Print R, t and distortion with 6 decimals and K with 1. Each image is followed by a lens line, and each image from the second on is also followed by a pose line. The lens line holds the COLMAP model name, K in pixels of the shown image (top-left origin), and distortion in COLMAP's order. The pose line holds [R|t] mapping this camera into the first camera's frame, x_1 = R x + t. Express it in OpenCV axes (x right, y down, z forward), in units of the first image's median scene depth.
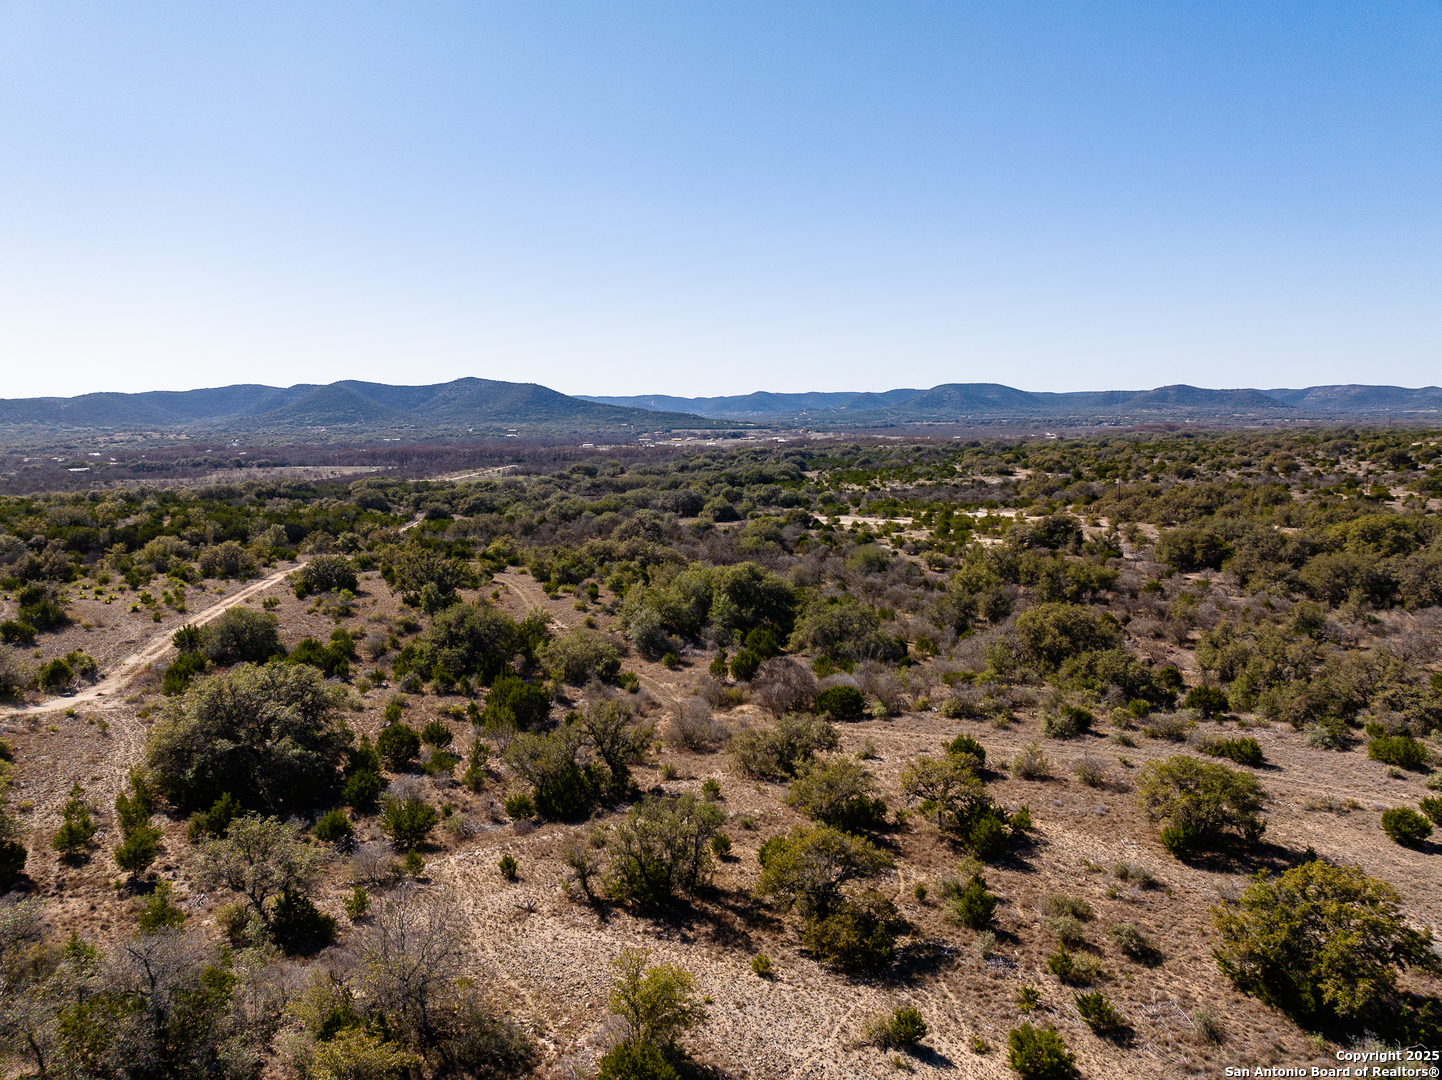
lens RADIAL K [[1010.7, 0, 723.7], [0, 1010.7, 534.3], [0, 0, 1]] dist [-0.043365, -0.009834]
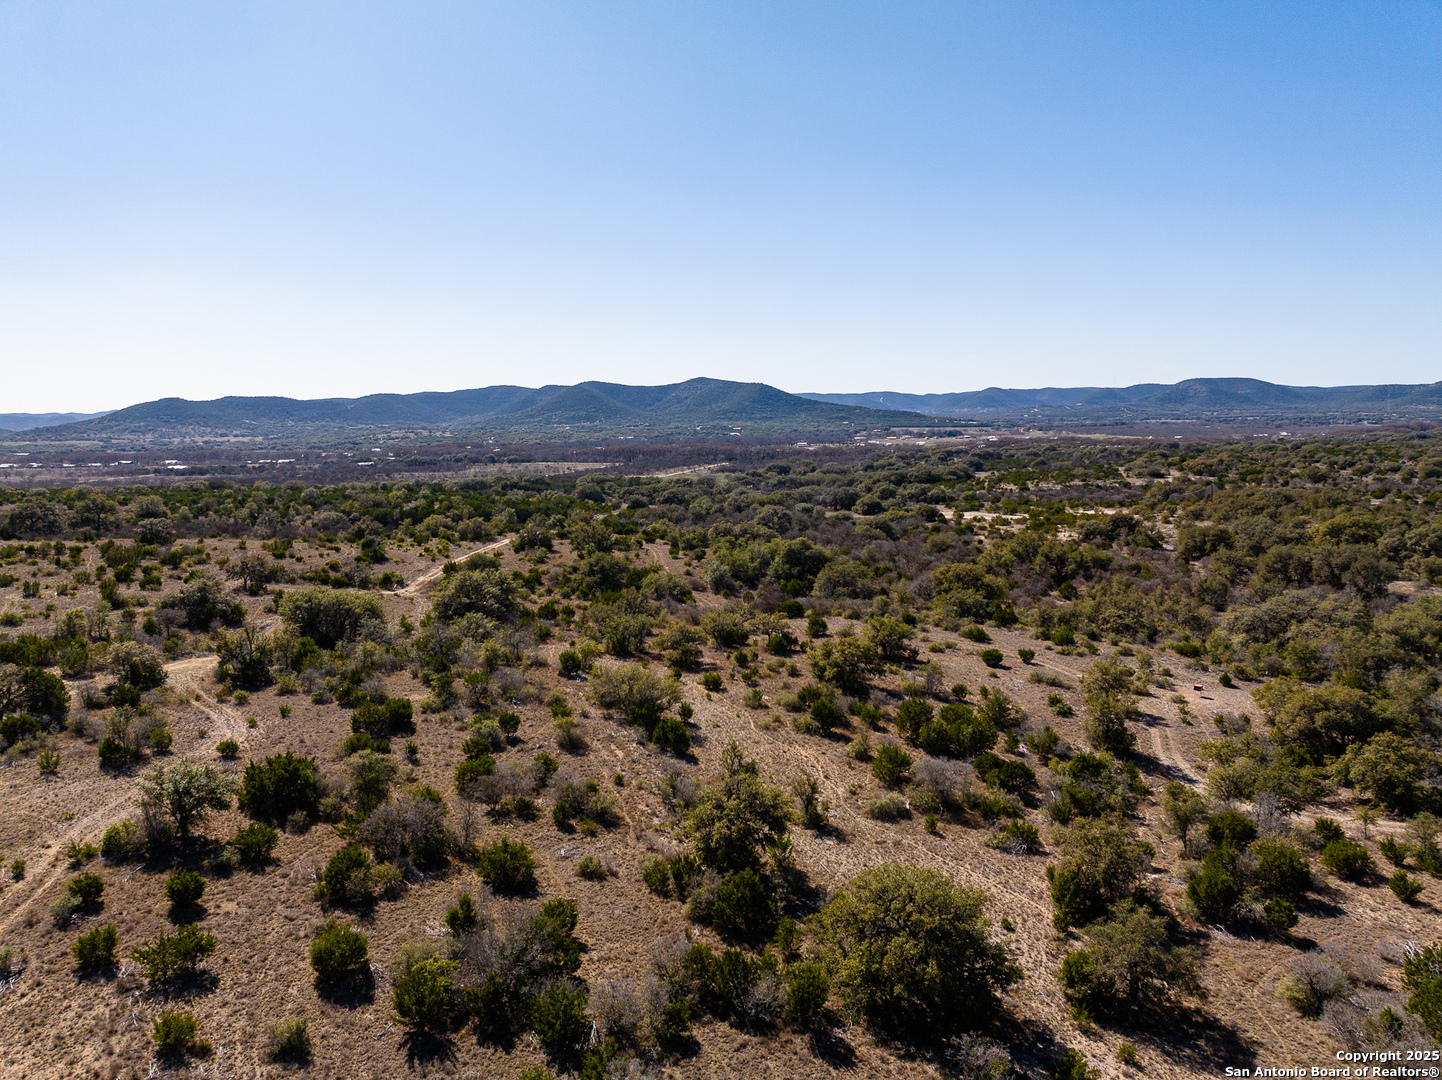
lens RADIAL K [[1010.7, 0, 719.4], [0, 1010.7, 542.1], [0, 0, 1]] dist [-0.043365, -0.009834]
pose [[0.973033, 0.024467, -0.229364, 0.045745], [-0.021863, 0.999665, 0.013889, 0.003122], [0.229627, -0.008500, 0.973242, -0.085898]]
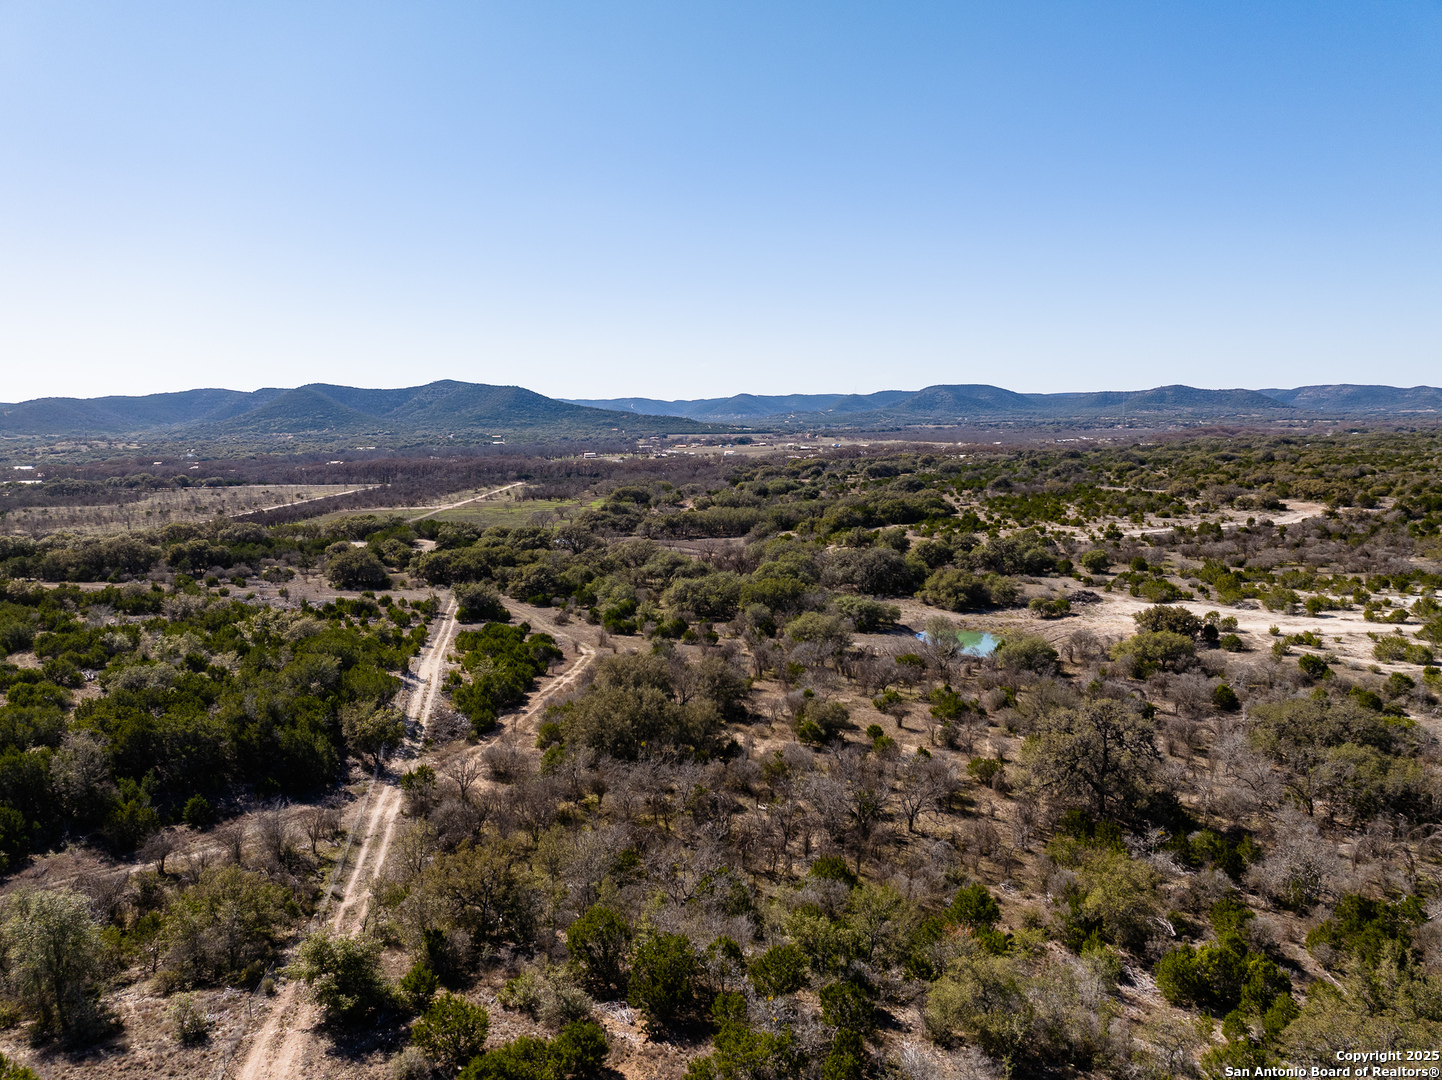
lens RADIAL K [[1010.7, 0, 720.5], [0, 1010.7, 537.5], [0, 0, 1]] dist [-0.043365, -0.009834]
pose [[0.999685, -0.007547, 0.023916, -0.073739], [0.007533, 0.999971, 0.000659, -0.026251], [-0.023920, -0.000479, 0.999714, 0.195267]]
